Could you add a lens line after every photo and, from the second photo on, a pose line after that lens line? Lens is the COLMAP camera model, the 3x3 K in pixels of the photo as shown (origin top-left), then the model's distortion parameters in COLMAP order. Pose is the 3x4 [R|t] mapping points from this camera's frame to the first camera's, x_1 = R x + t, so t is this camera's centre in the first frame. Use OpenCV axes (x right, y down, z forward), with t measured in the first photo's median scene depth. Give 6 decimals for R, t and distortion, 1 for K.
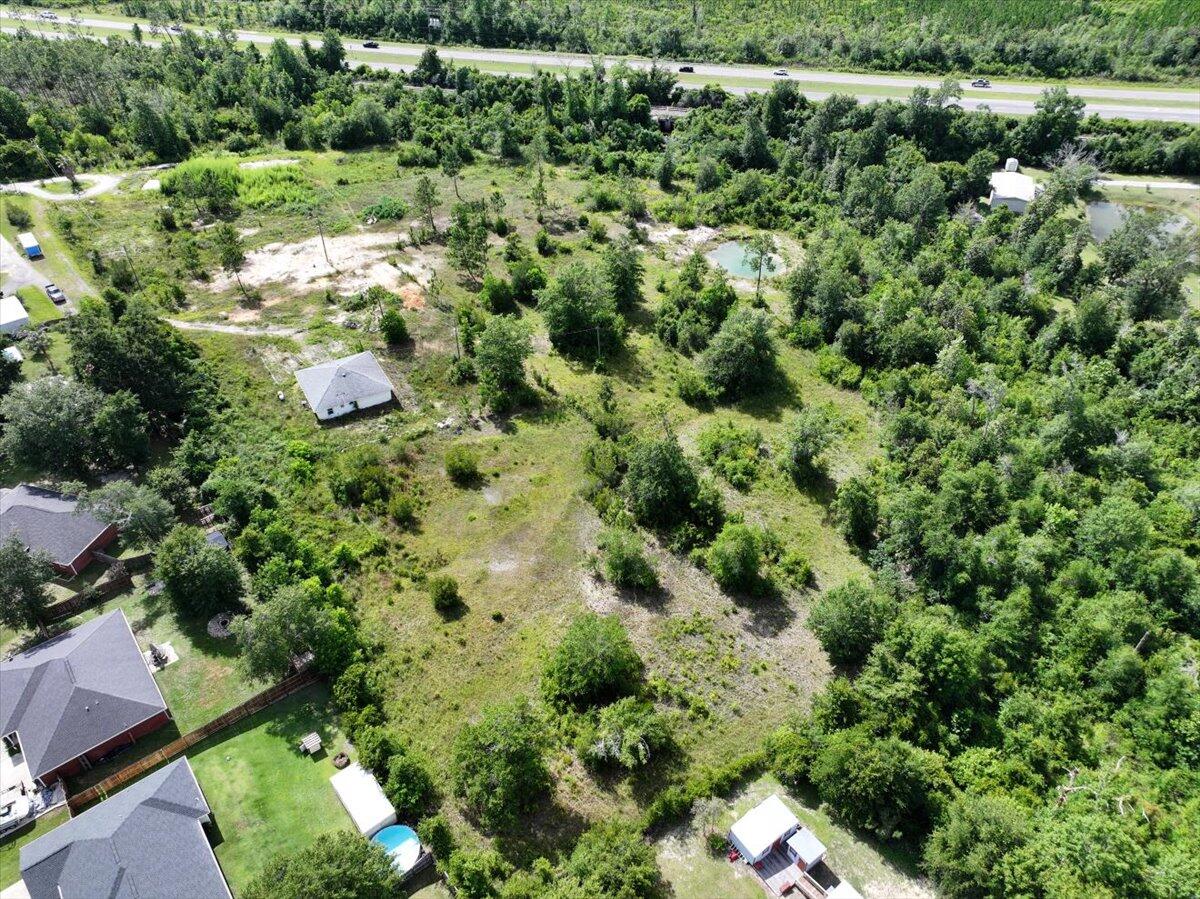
lens RADIAL K [[845.5, 0, 600.0], [0, 845.5, 449.5], [0, 0, 1]] dist [-0.003221, 0.021701]
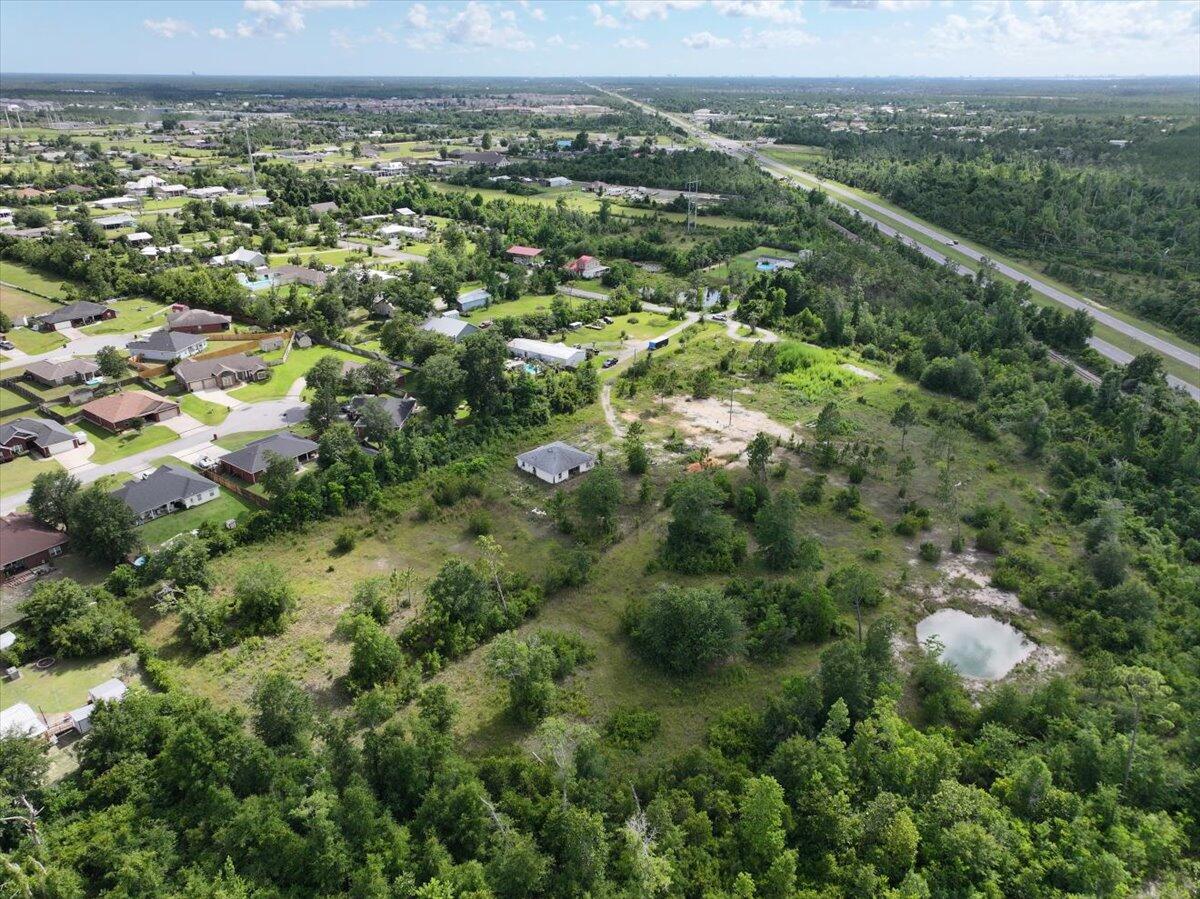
lens RADIAL K [[845.5, 0, 600.0], [0, 845.5, 449.5], [0, 0, 1]] dist [-0.003221, 0.021701]
pose [[0.238556, 0.392153, -0.888429, 0.693551], [-0.621939, 0.764308, 0.170366, -0.283009], [0.745843, 0.511907, 0.426226, 0.378745]]
